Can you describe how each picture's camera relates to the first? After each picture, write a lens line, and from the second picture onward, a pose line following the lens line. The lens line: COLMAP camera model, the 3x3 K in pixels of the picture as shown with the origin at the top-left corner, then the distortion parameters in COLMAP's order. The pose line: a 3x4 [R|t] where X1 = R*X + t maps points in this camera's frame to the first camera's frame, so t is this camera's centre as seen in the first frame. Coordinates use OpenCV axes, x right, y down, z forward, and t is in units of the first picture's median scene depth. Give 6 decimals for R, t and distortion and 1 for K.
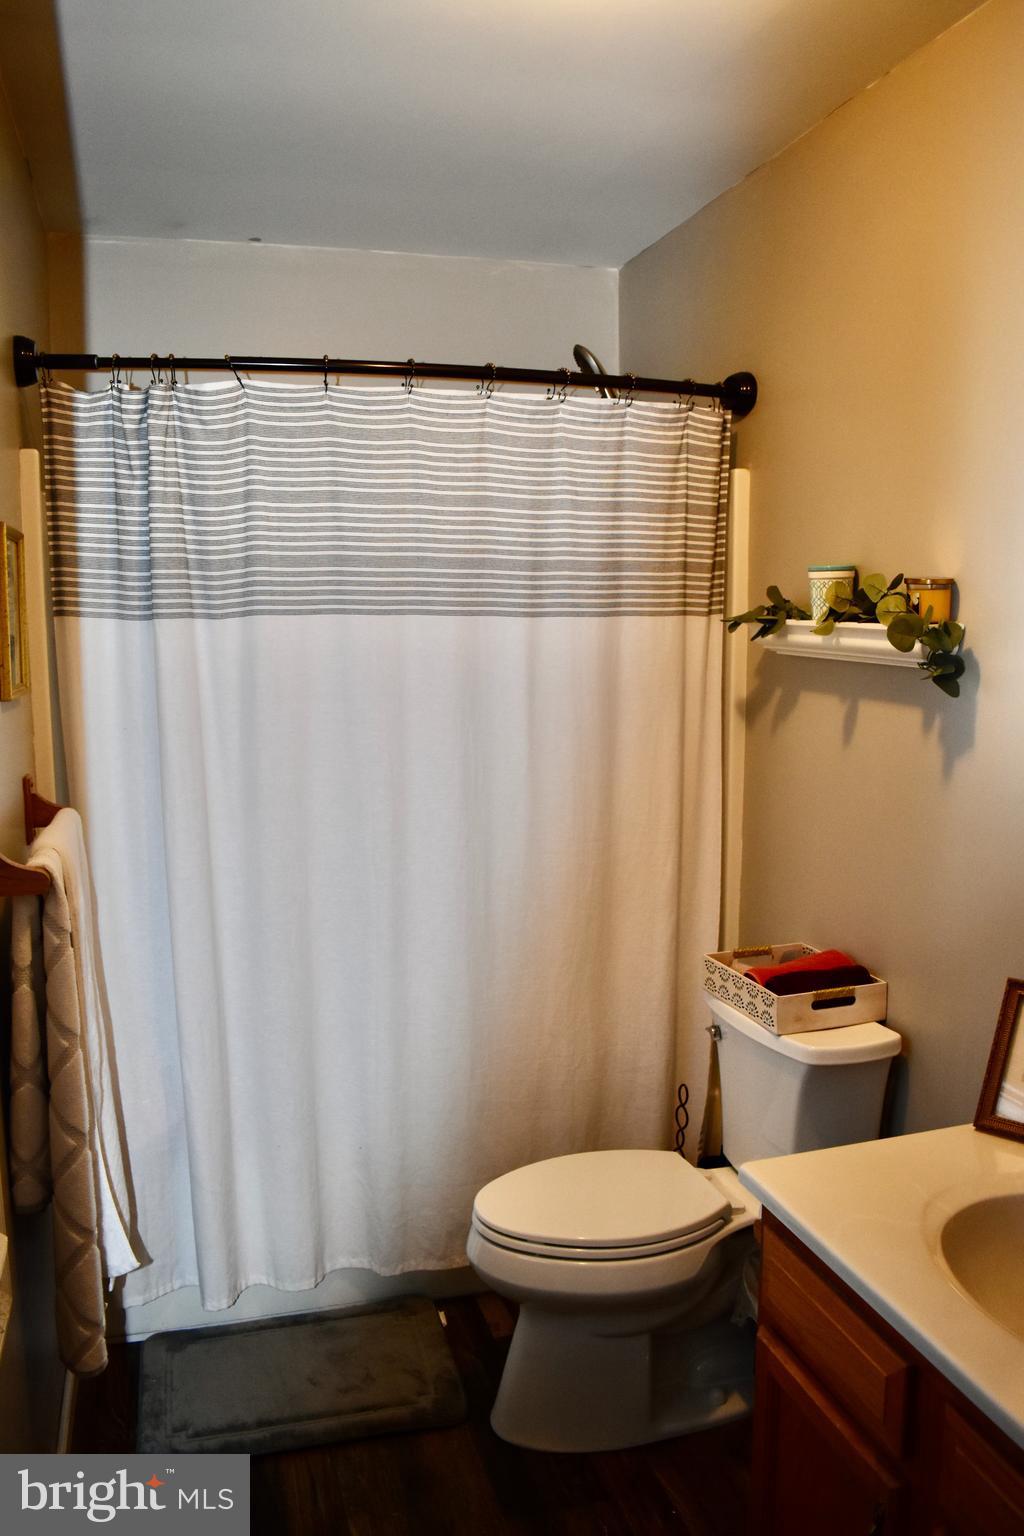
lens RADIAL K [[1252.6, 0, 511.7], [0, 1252.6, 772.5], [0, 0, 1]] dist [-0.096500, 0.019537]
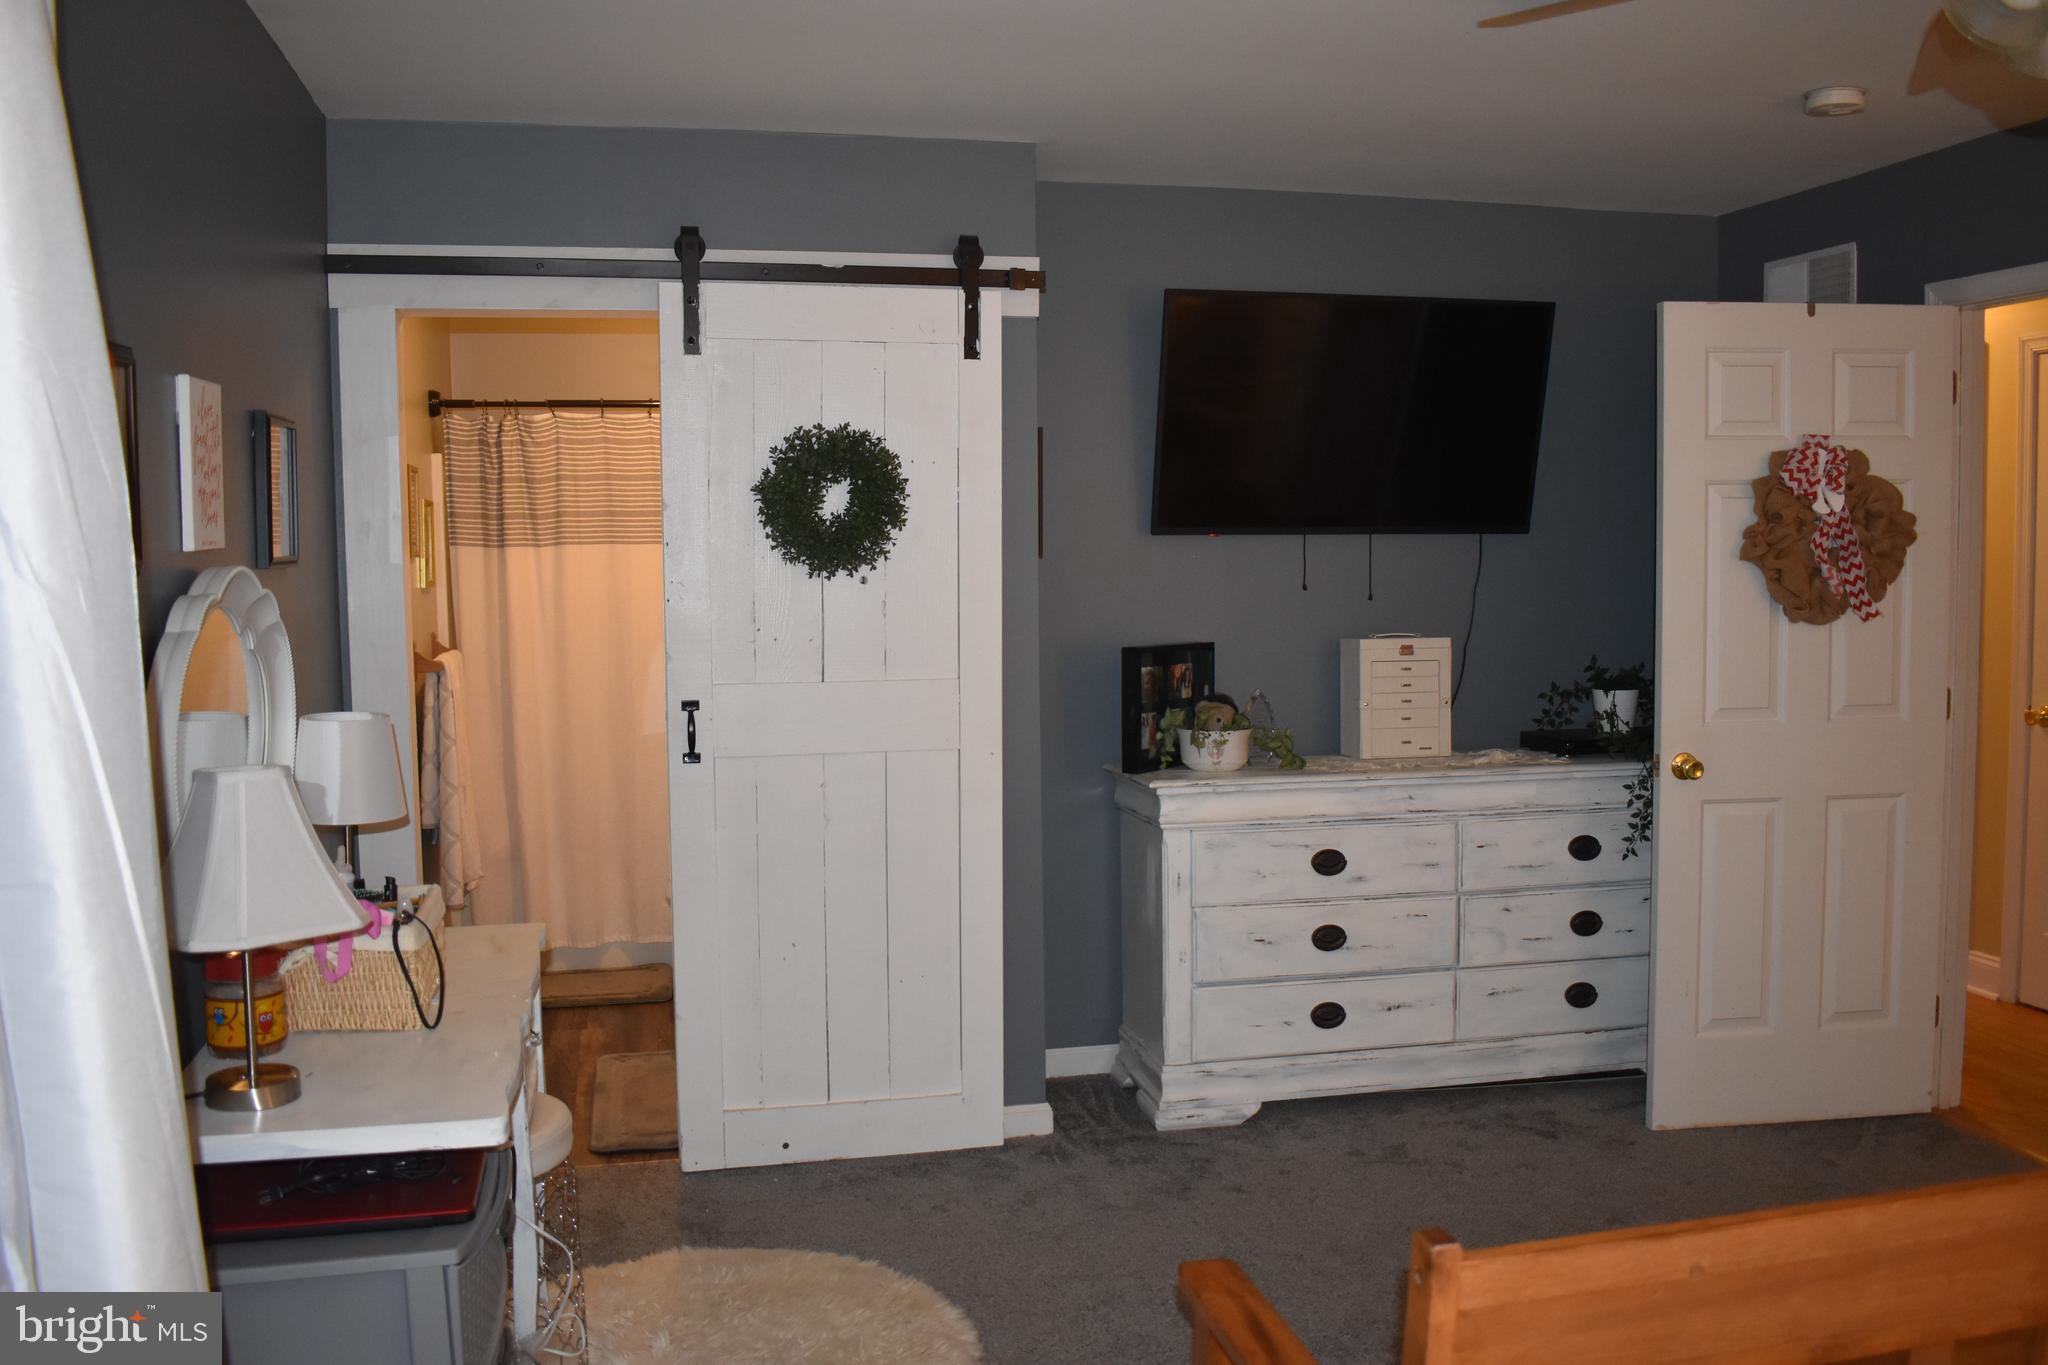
lens RADIAL K [[1670.1, 0, 1023.8], [0, 1670.1, 675.6], [0, 0, 1]] dist [-0.096500, 0.019537]
pose [[0.999627, 0.001939, -0.027244, 0.536219], [-0.003124, 0.999048, -0.043518, 0.166965], [0.027134, 0.043586, 0.998681, -1.381069]]
